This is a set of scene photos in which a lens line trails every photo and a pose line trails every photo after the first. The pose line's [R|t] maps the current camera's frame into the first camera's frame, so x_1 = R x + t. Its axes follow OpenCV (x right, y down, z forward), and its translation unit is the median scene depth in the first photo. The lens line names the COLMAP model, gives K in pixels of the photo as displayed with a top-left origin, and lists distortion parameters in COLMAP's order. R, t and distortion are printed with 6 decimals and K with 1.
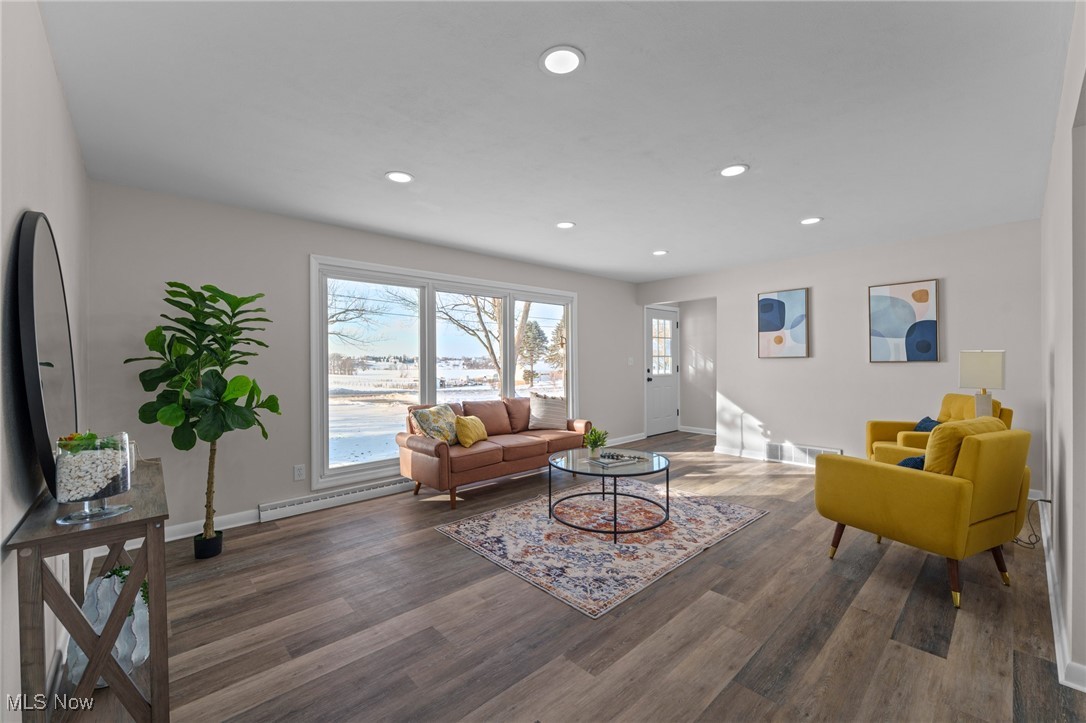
lens RADIAL K [[463.0, 0, 548.6], [0, 463.0, 361.7], [0, 0, 1]] dist [-0.002119, -0.000664]
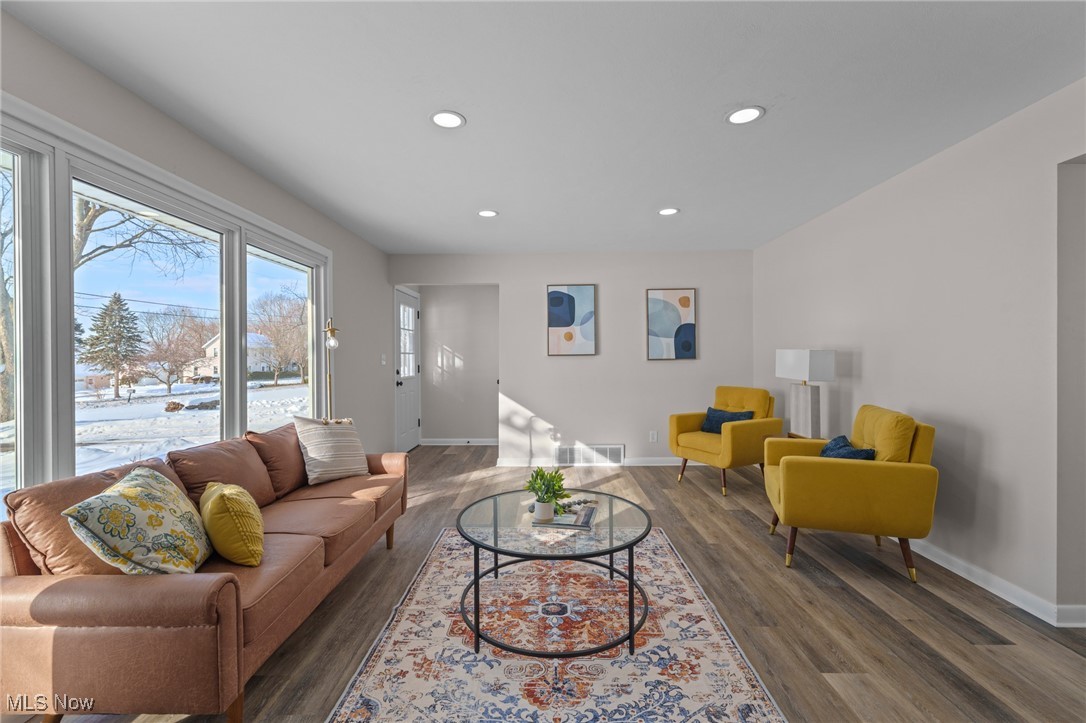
lens RADIAL K [[463.0, 0, 547.4], [0, 463.0, 360.4], [0, 0, 1]] dist [-0.002119, -0.000664]
pose [[0.680507, -0.002389, 0.732738, -0.268581], [0.003038, 0.999995, 0.000440, 0.001562], [-0.732736, 0.001926, 0.680511, 0.467936]]
